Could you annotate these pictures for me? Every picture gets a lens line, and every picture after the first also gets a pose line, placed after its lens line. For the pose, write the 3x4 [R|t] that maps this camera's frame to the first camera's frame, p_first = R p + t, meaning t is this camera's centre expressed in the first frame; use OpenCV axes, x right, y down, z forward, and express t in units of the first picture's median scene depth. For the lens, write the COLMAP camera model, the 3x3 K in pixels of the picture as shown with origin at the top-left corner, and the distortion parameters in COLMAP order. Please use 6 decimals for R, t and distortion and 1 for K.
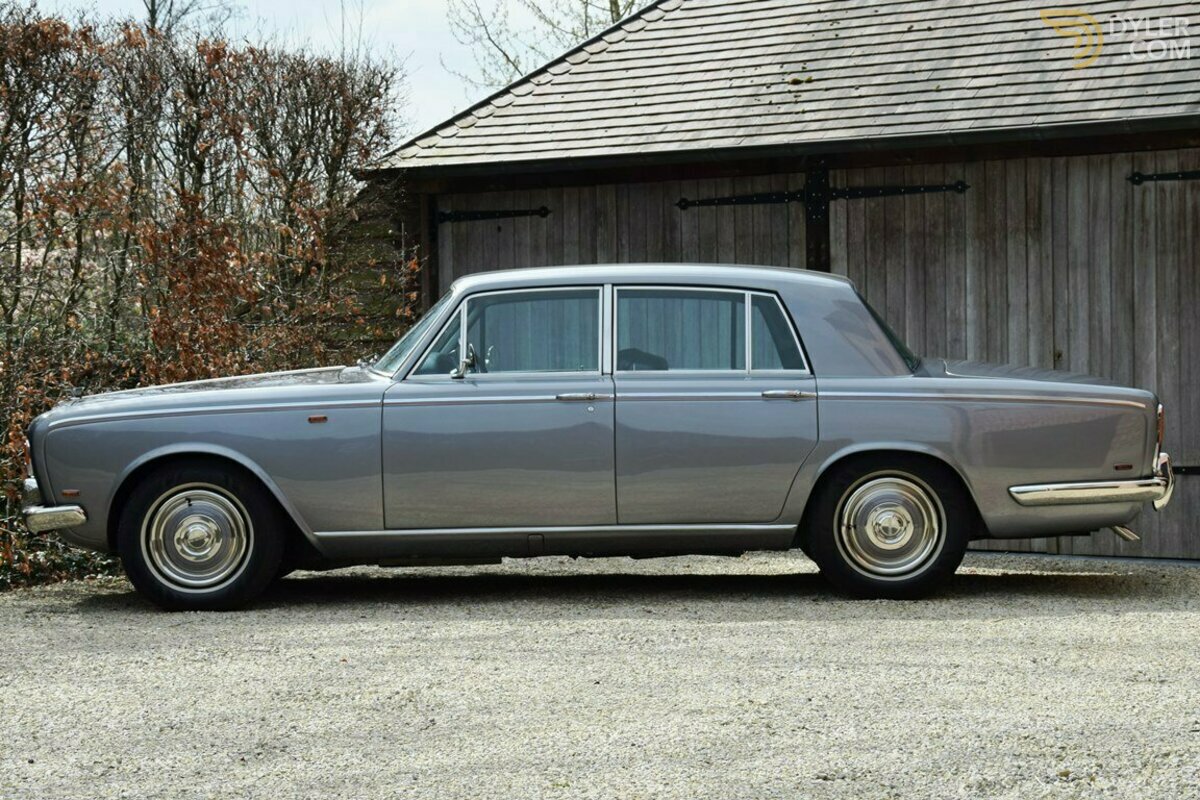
lens RADIAL K [[2369.9, 0, 603.5], [0, 2369.9, 394.4], [0, 0, 1]] dist [0.057851, 0.000000]
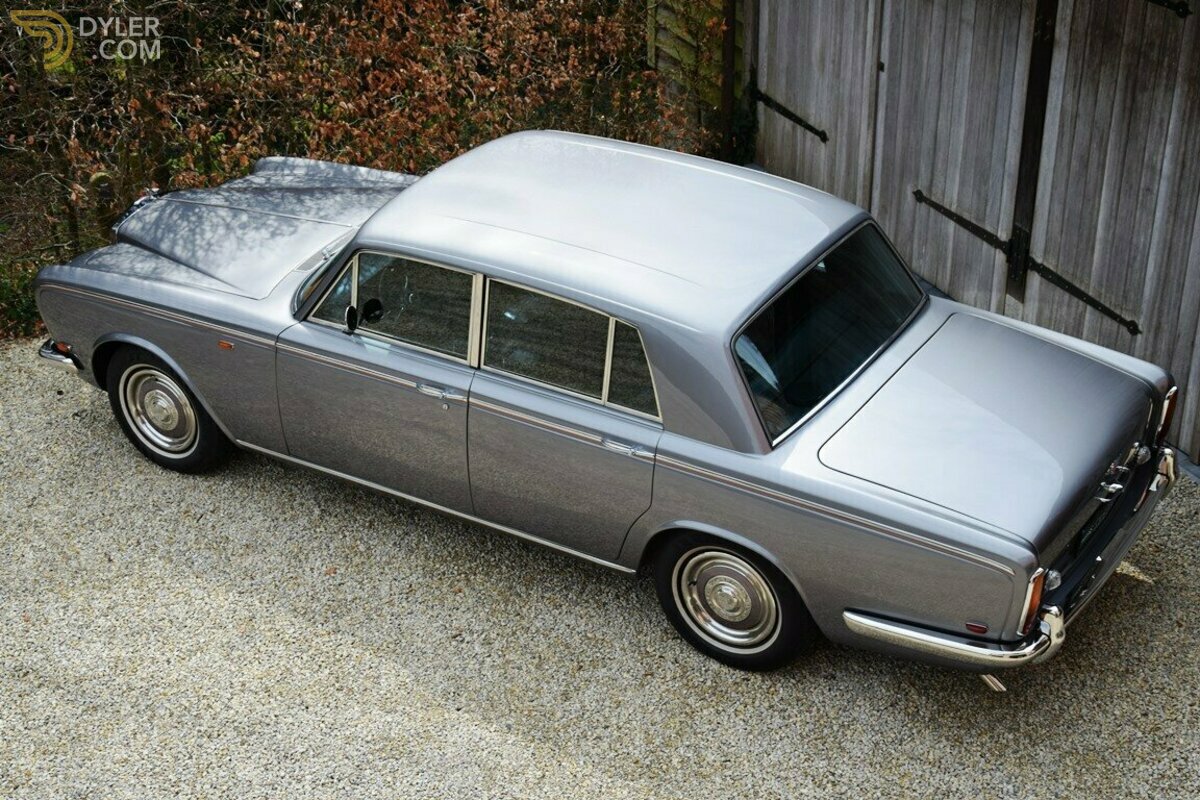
lens RADIAL K [[1849.9, 0, 603.9], [0, 1849.9, 409.4], [0, 0, 1]] dist [0.221769, 0.000000]
pose [[0.854010, 0.254803, -0.453588, 0.306573], [0.007291, 0.865907, 0.500151, -0.288989], [0.520206, -0.430441, 0.737636, 0.386894]]
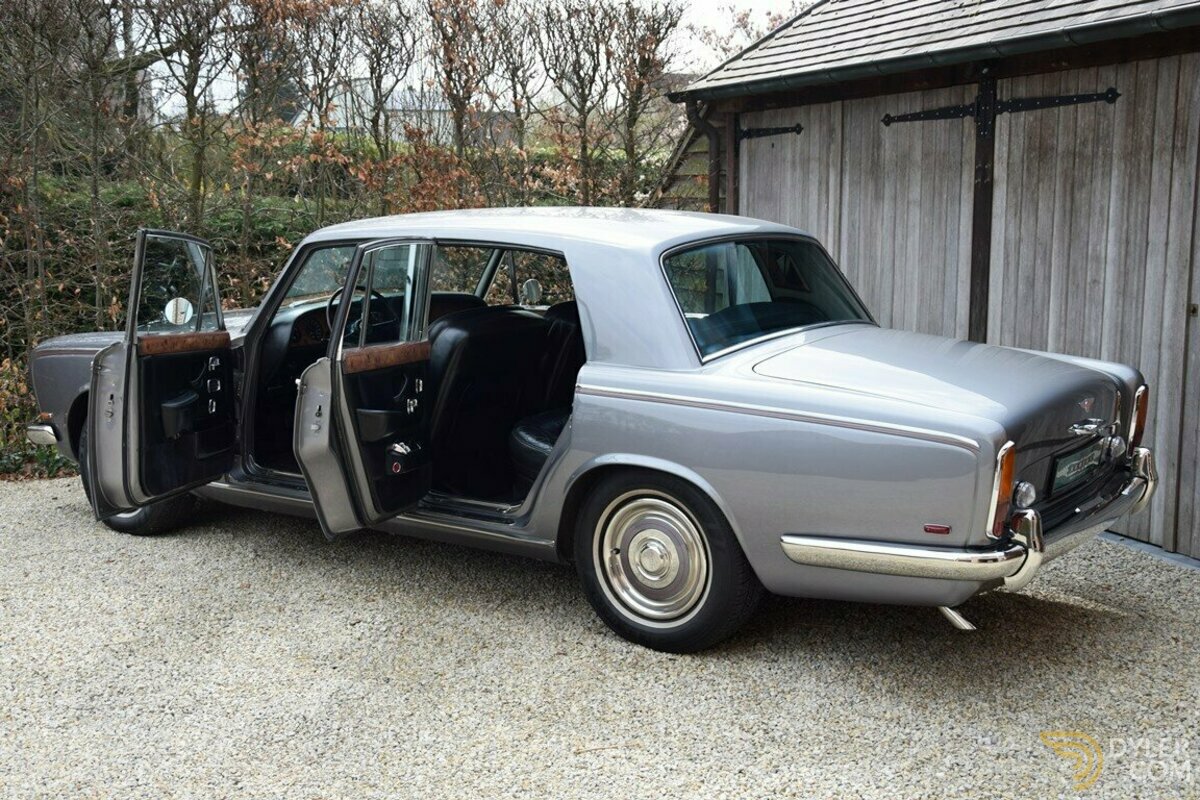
lens RADIAL K [[1353.9, 0, 592.9], [0, 1353.9, 403.3], [0, 0, 1]] dist [0.054497, 0.000000]
pose [[0.816610, 0.095090, -0.569303, 0.285490], [-0.013068, 0.989129, 0.146469, -0.049137], [0.577042, -0.112168, 0.808975, 0.502053]]
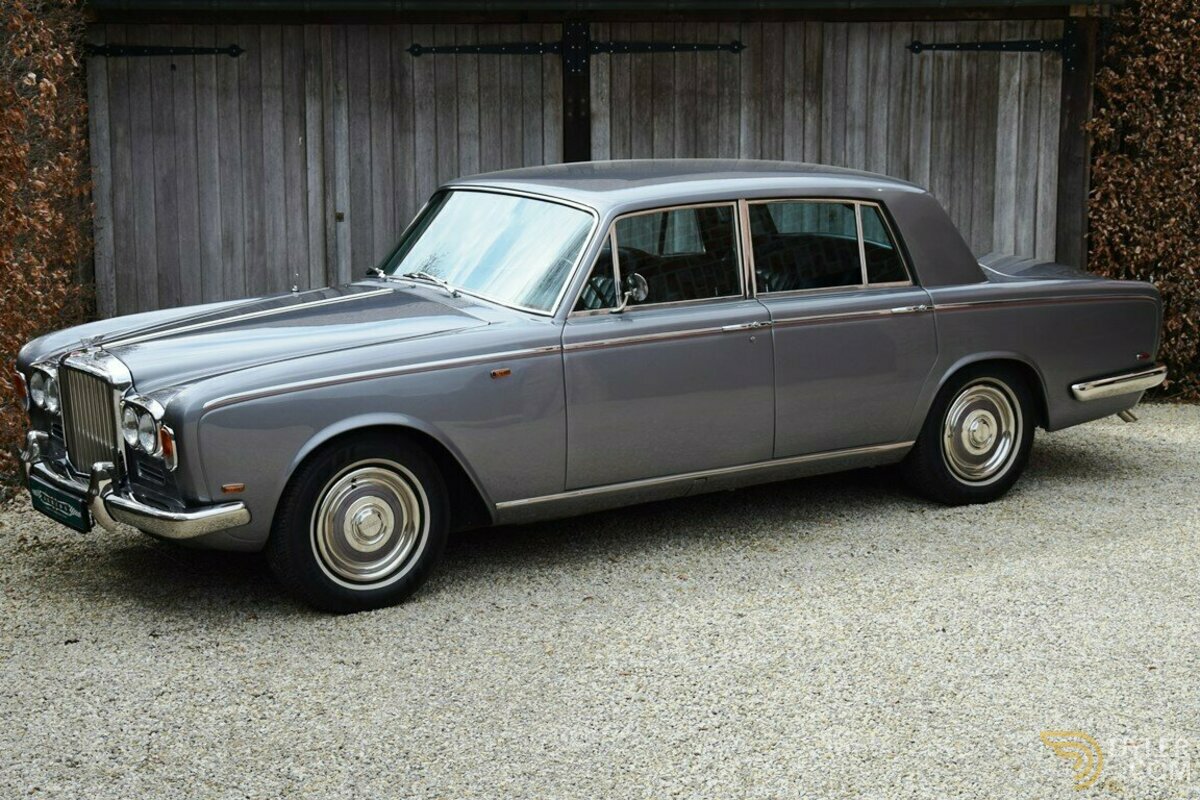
lens RADIAL K [[2073.8, 0, 589.5], [0, 2073.8, 398.0], [0, 0, 1]] dist [0.056715, 0.000000]
pose [[0.829867, -0.088068, 0.550967, -0.404830], [0.002073, 0.987945, 0.154794, -0.077125], [-0.557957, -0.127316, 0.820045, 0.290705]]
